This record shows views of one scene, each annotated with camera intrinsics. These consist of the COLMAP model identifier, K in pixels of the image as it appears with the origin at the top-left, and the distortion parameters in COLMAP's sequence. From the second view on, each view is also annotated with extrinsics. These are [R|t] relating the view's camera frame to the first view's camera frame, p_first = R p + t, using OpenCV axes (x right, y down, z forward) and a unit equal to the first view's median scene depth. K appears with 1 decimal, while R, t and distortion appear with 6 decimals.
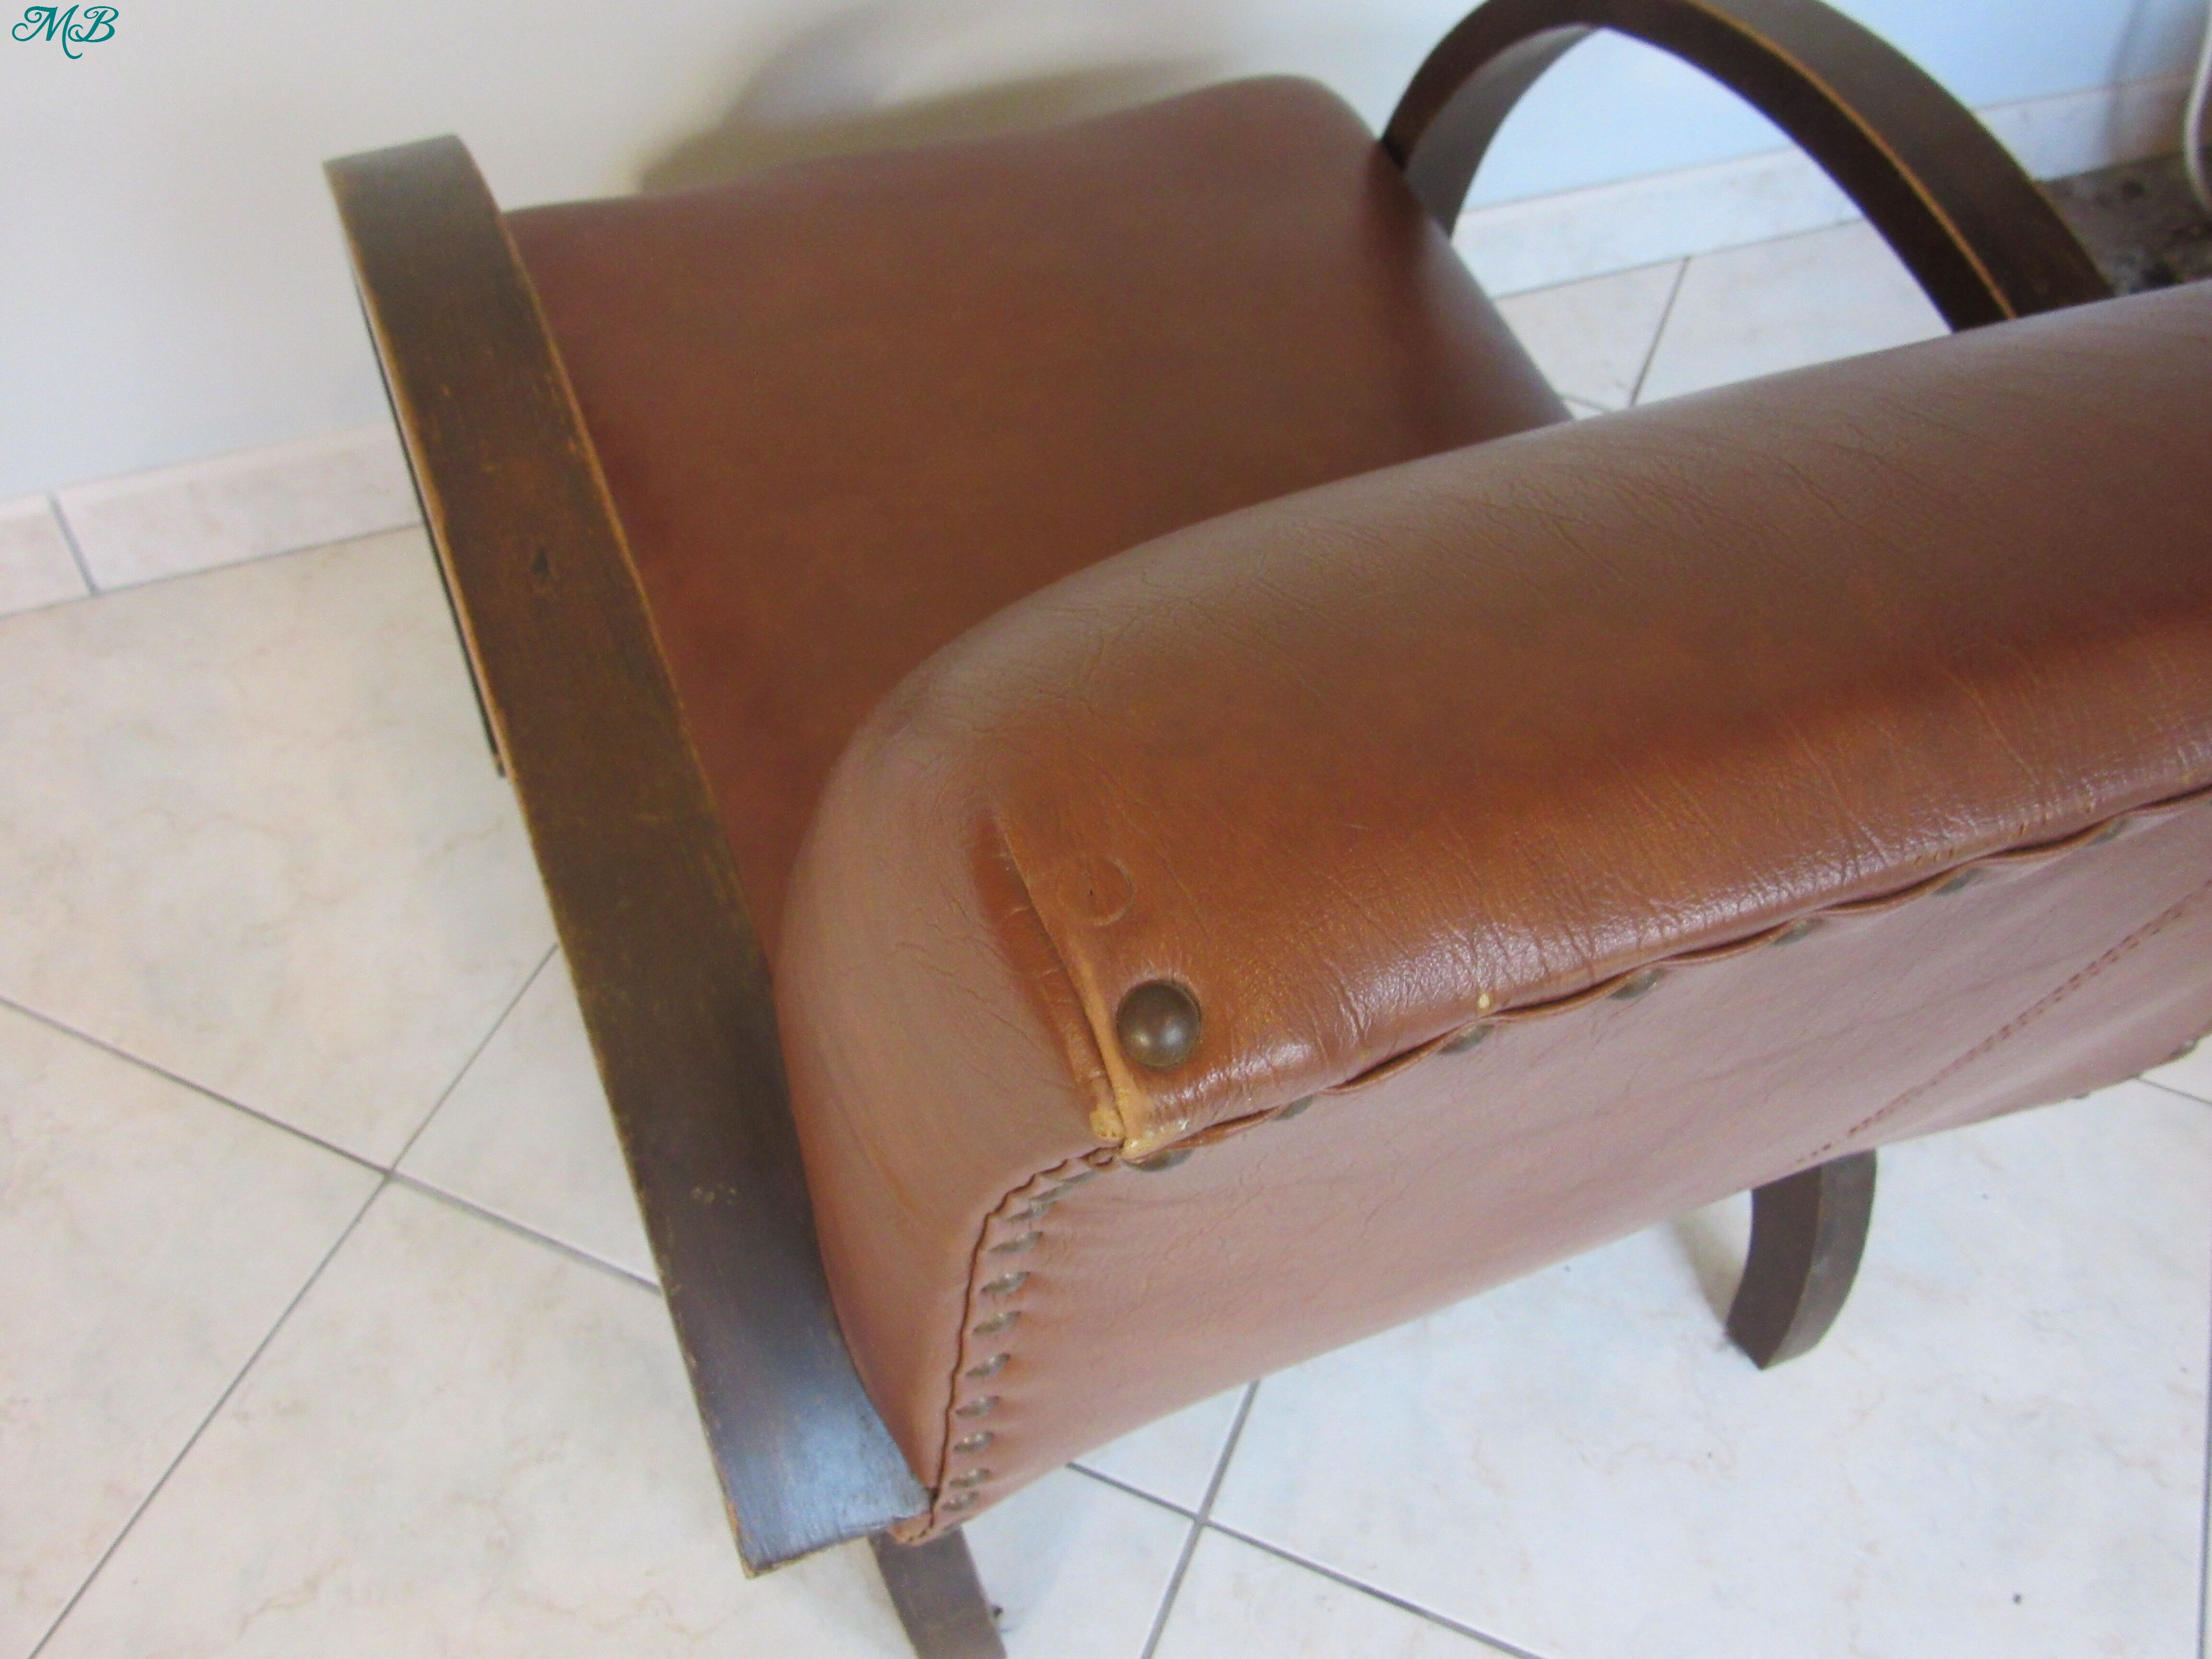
lens RADIAL K [[2024.5, 0, 1122.4], [0, 2024.5, 819.6], [0, 0, 1]] dist [-0.026564, 0.000000]
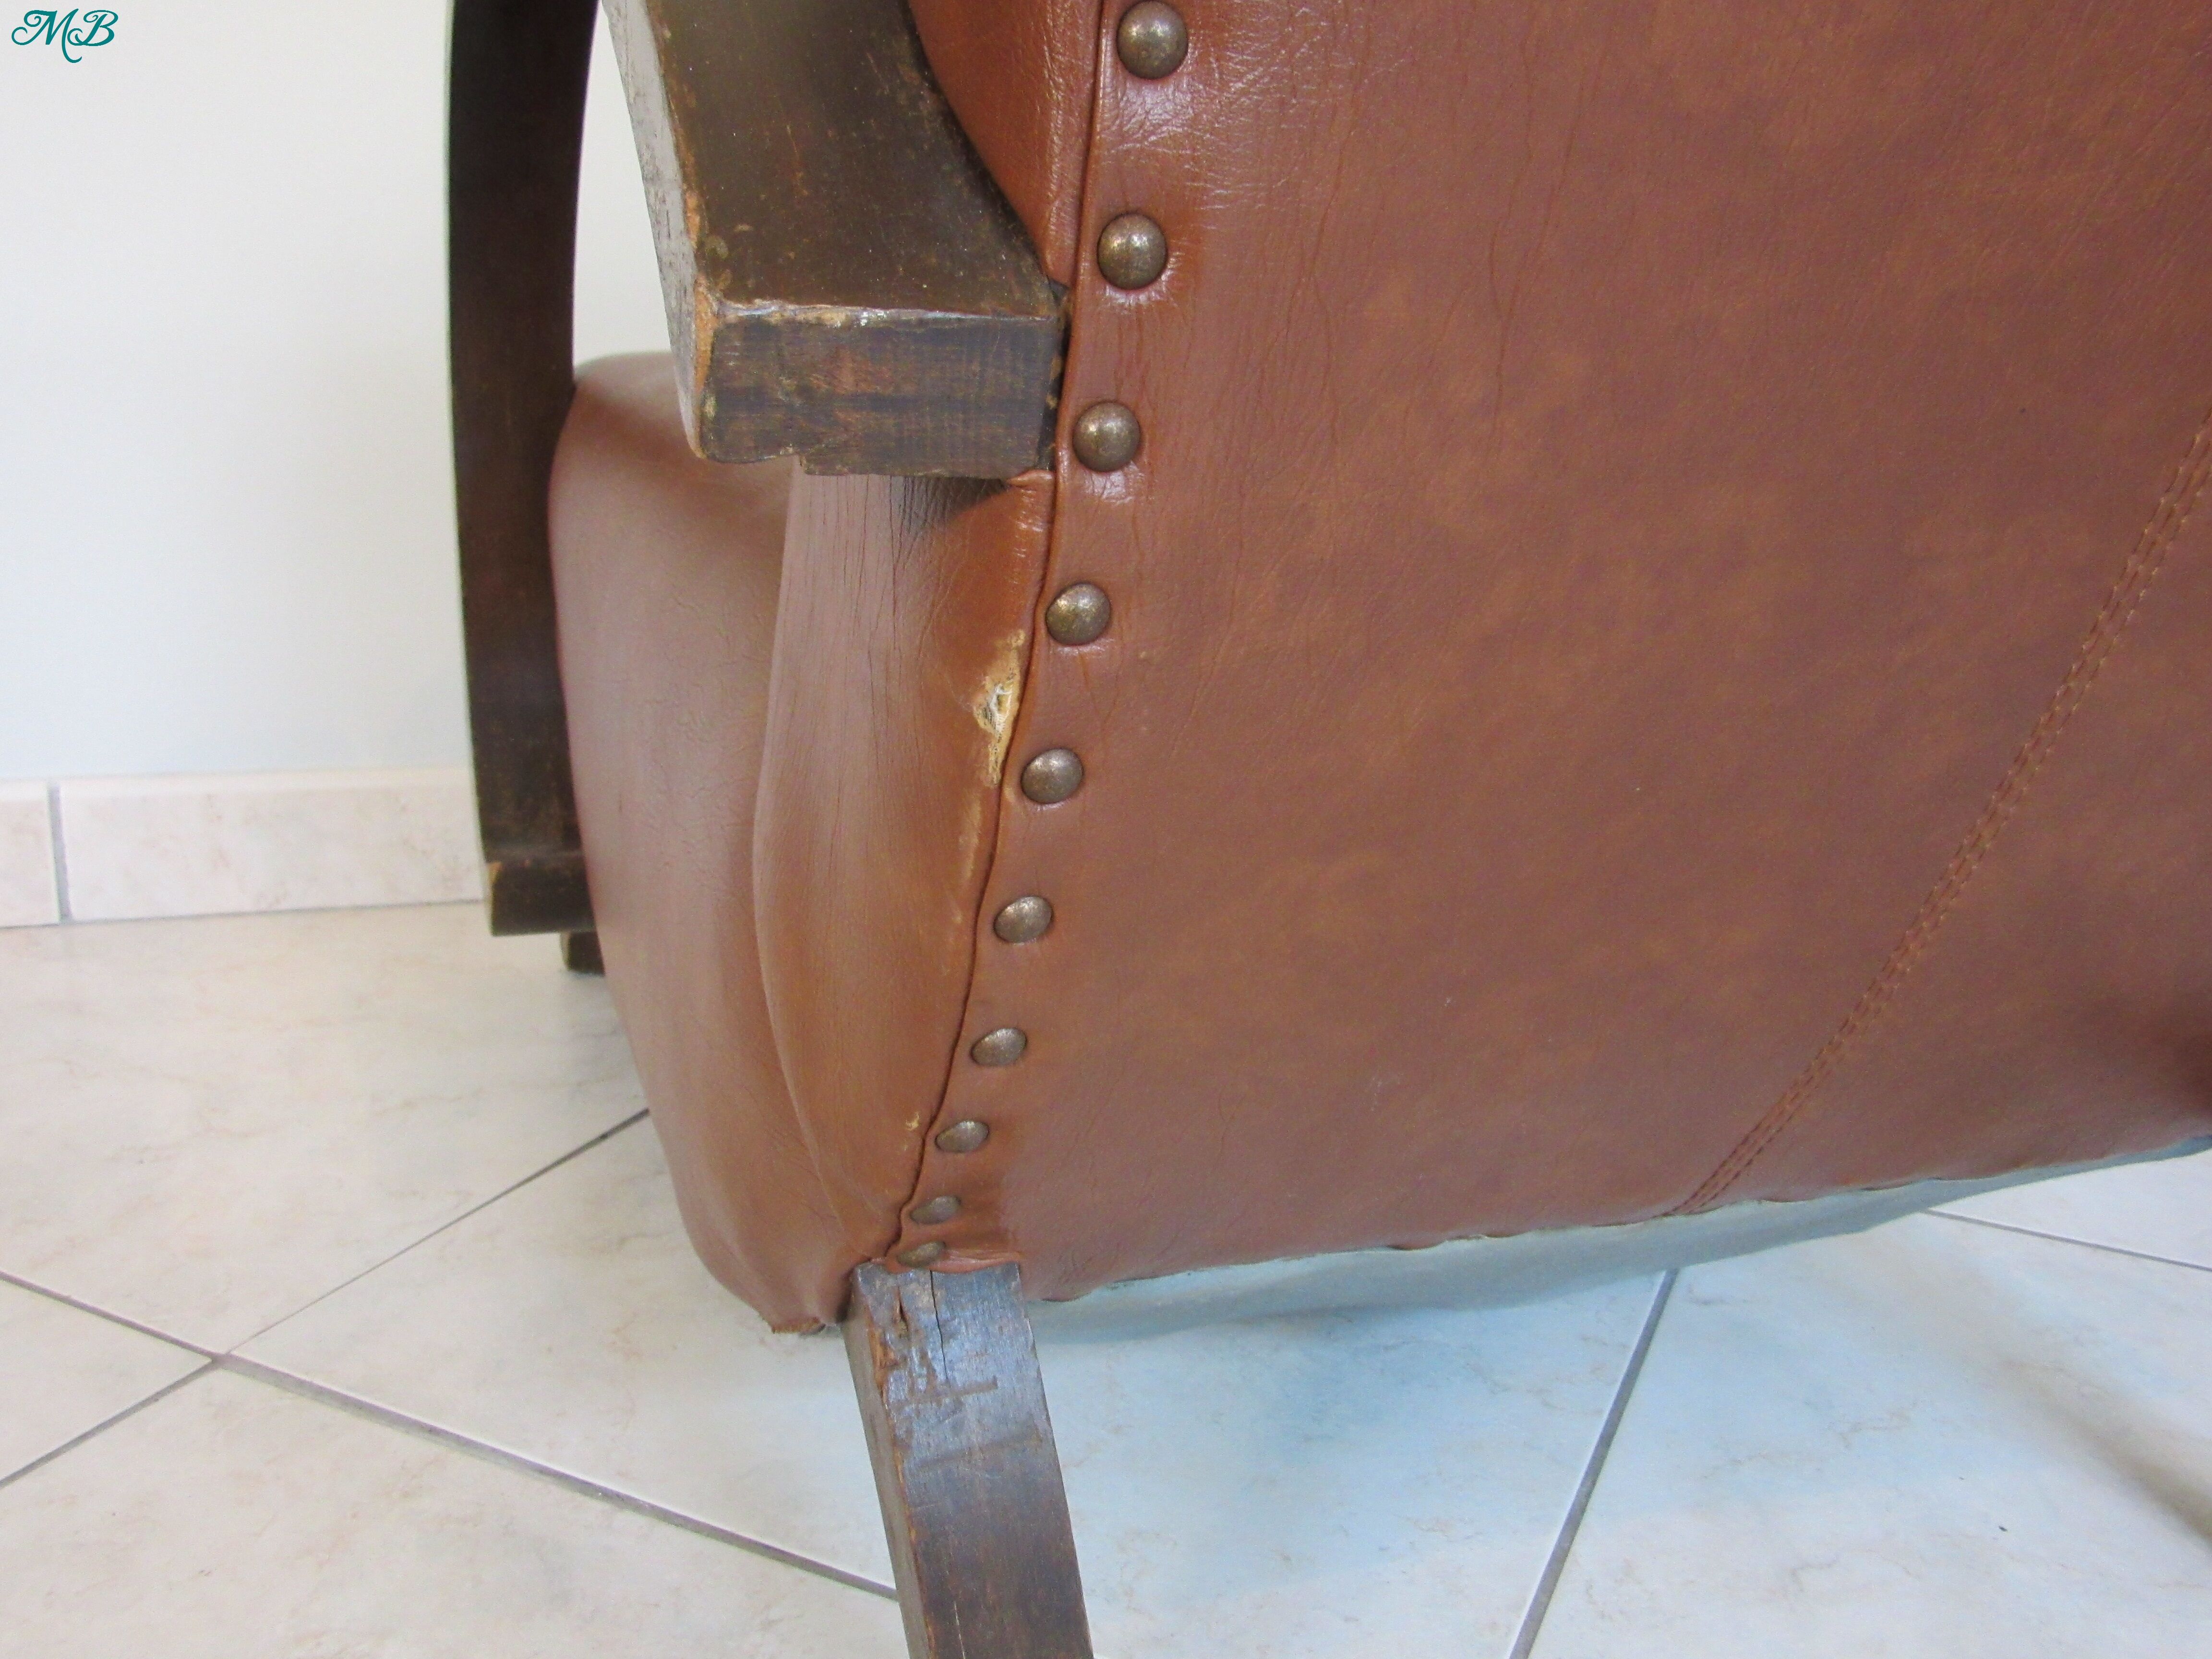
lens RADIAL K [[2024.5, 0, 1107.1], [0, 2024.5, 806.7], [0, 0, 1]] dist [-0.026564, 0.000000]
pose [[0.999025, -0.000188, -0.044151, -0.034253], [-0.025195, 0.818760, -0.573583, 0.408866], [0.036257, 0.574136, 0.817956, 0.351401]]
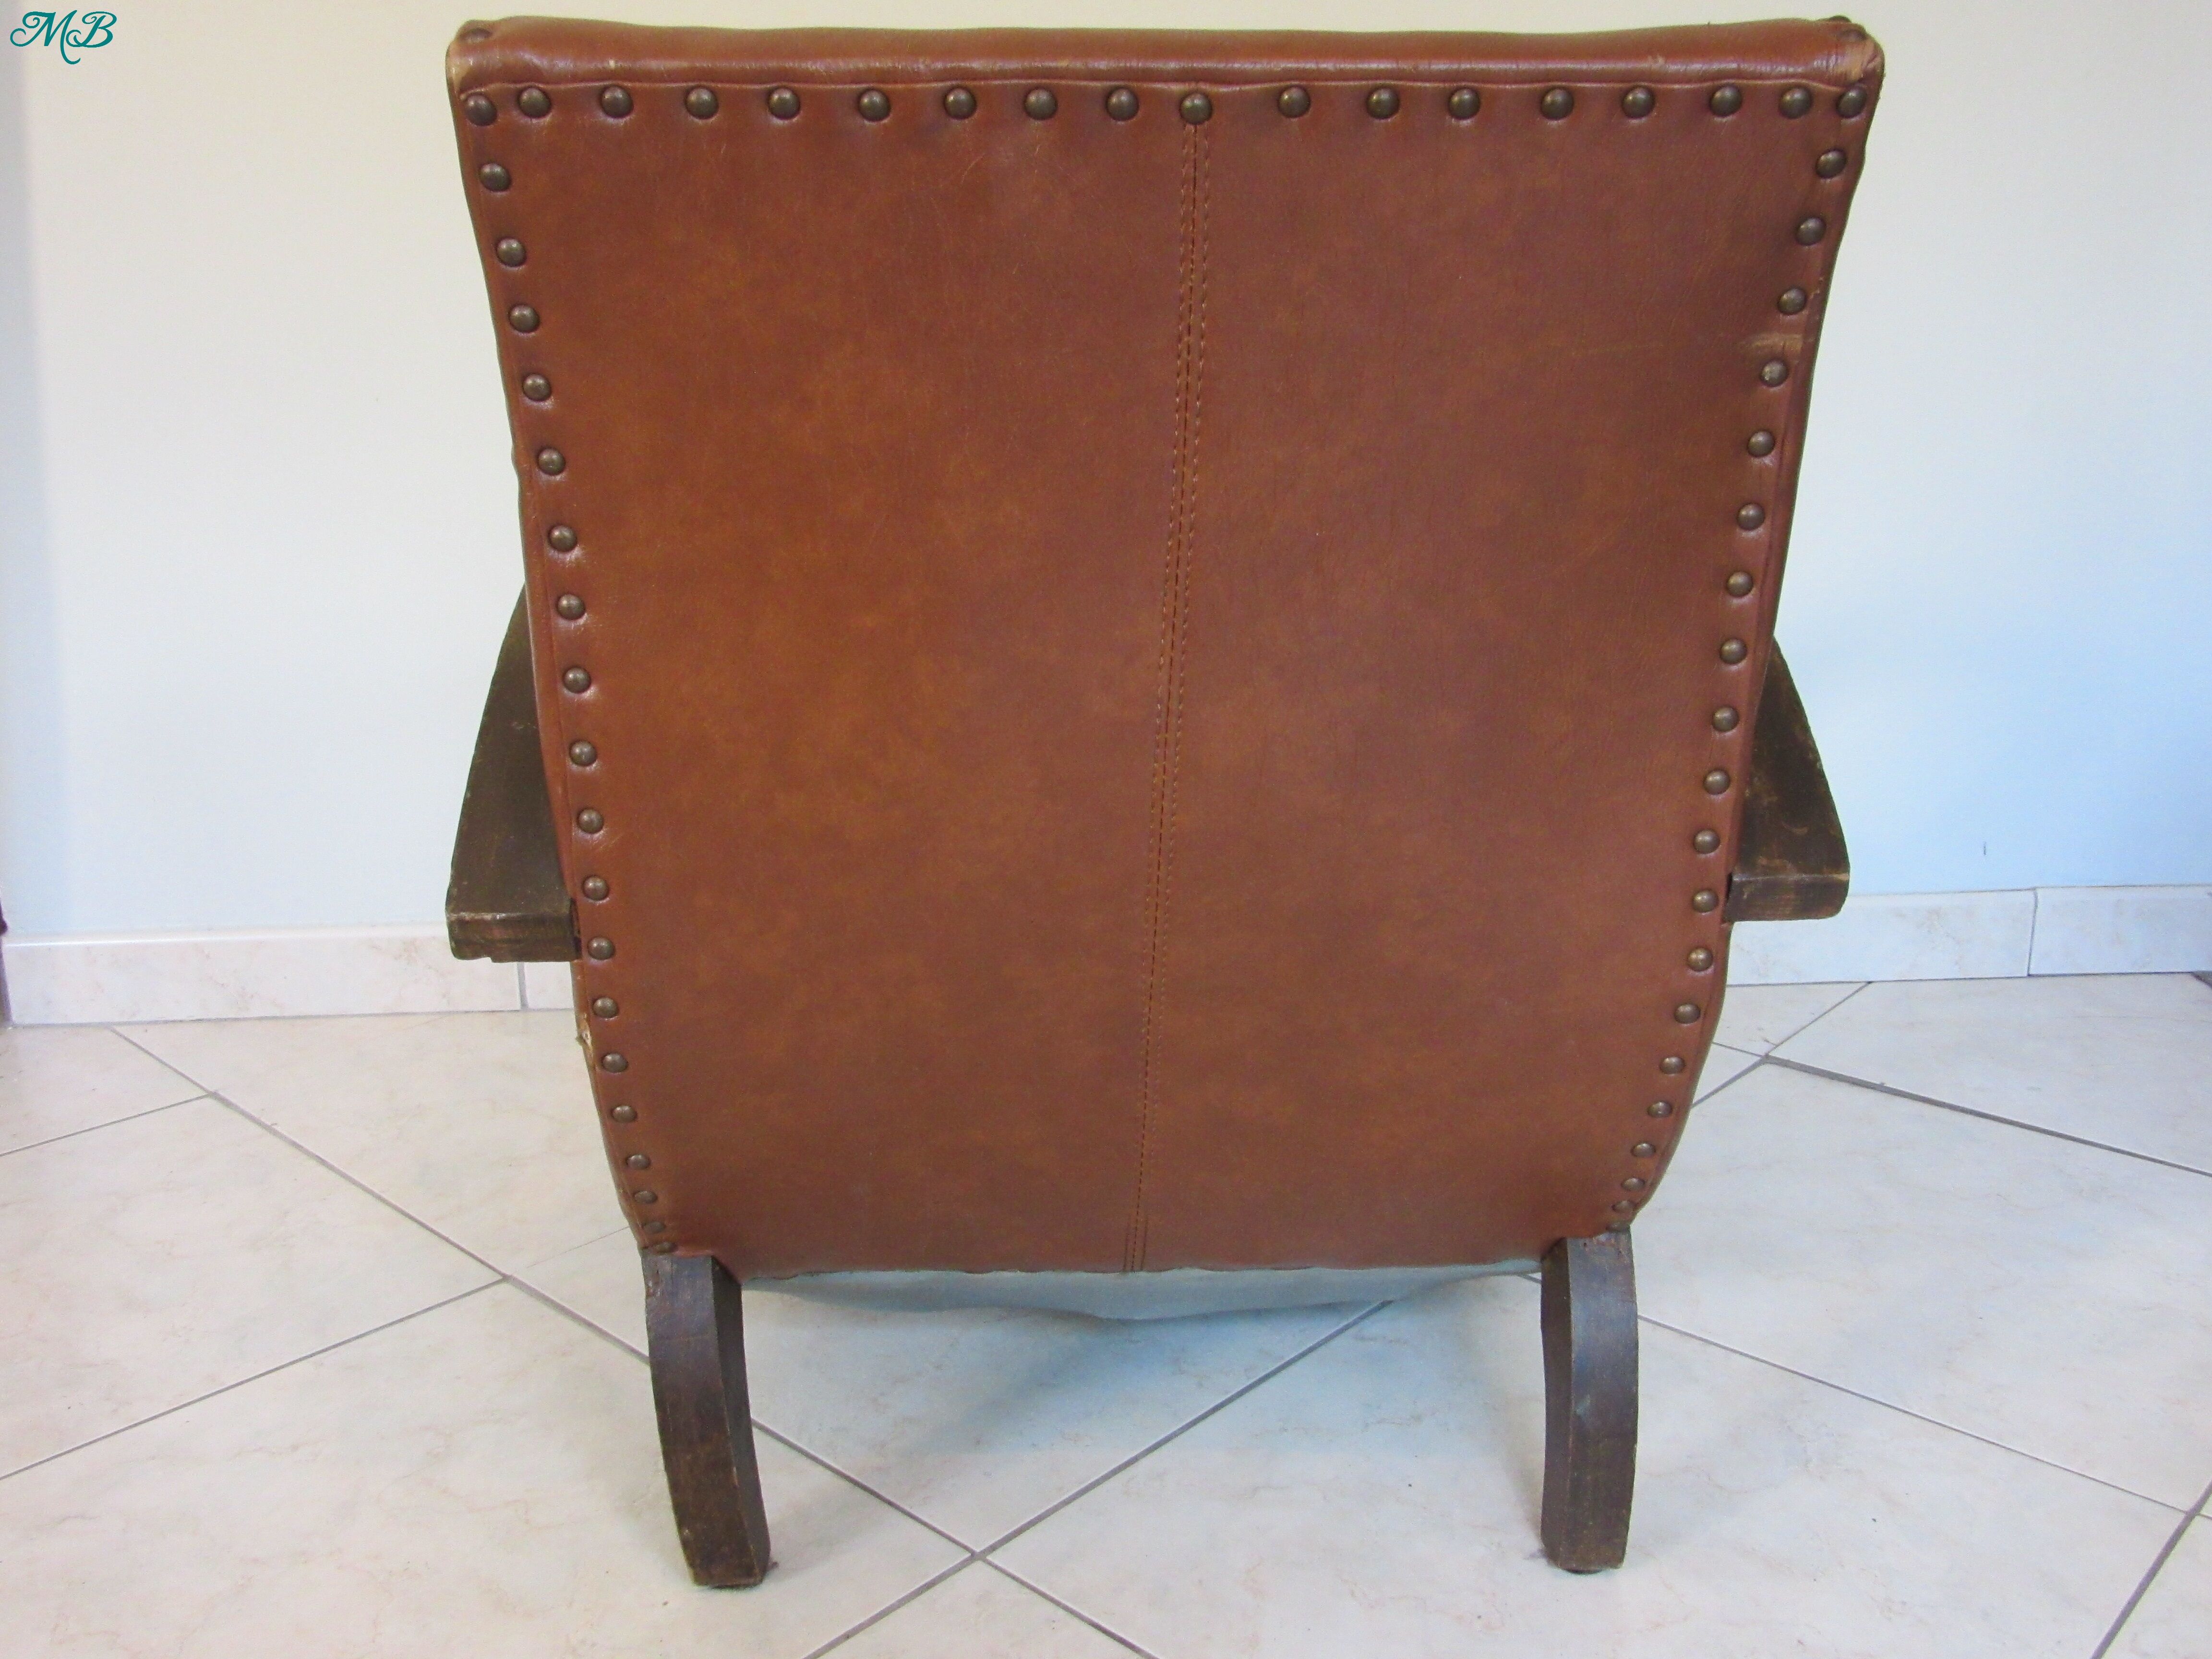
lens RADIAL K [[2024.5, 0, 1091.5], [0, 2024.5, 831.4], [0, 0, 1]] dist [-0.026564, 0.000000]
pose [[0.932512, 0.028698, -0.359998, 0.437407], [-0.230353, 0.814991, -0.531721, 0.544535], [0.278135, 0.578763, 0.766599, -0.039570]]
